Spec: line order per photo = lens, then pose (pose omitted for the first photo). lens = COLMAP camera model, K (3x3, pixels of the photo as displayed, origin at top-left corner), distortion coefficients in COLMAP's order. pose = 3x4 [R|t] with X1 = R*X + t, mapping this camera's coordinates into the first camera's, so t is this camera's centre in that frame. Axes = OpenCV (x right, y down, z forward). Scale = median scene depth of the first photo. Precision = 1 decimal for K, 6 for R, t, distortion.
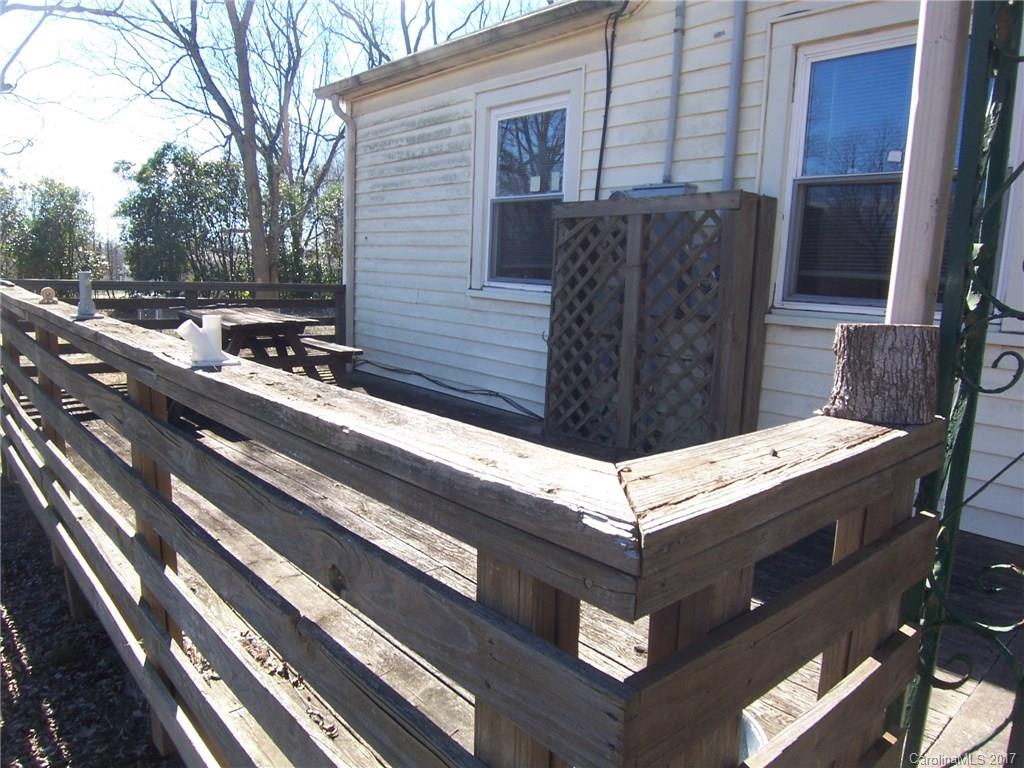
lens RADIAL K [[704.8, 0, 512.0], [0, 704.8, 384.0], [0, 0, 1]] dist [0.001162, -0.079712]
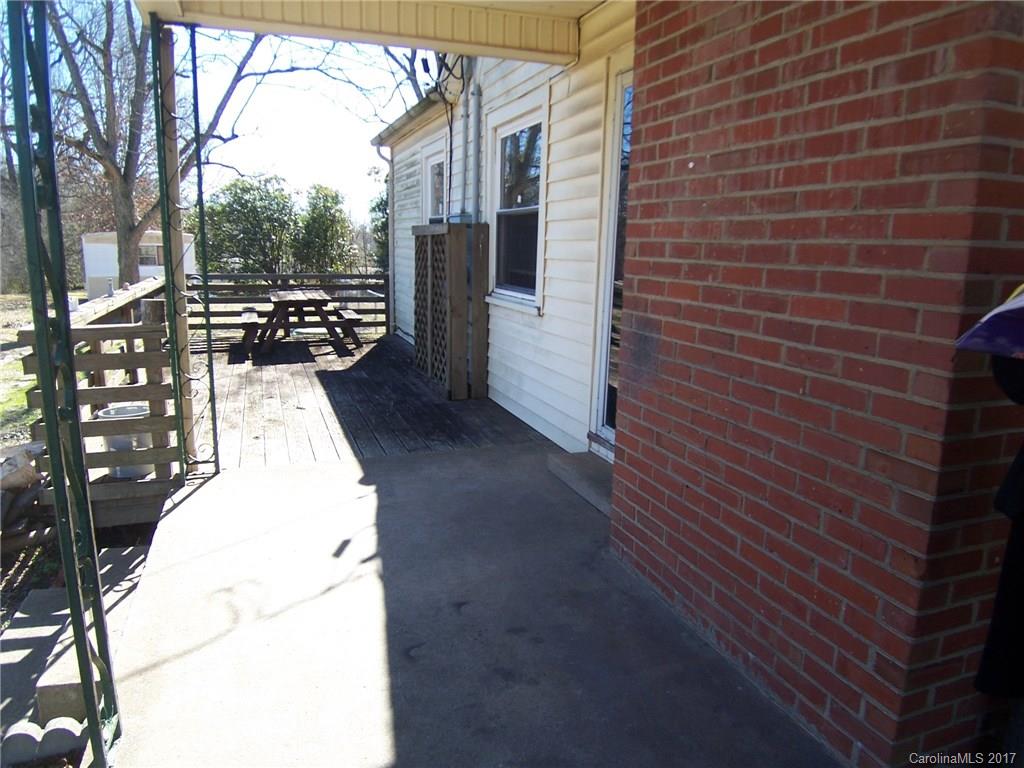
lens RADIAL K [[704.8, 0, 512.0], [0, 704.8, 384.0], [0, 0, 1]] dist [0.001162, -0.079712]
pose [[0.927313, 0.051592, -0.370715, 0.549814], [-0.040978, 0.998495, 0.036456, 0.021072], [0.372038, -0.018615, 0.928031, -0.254943]]
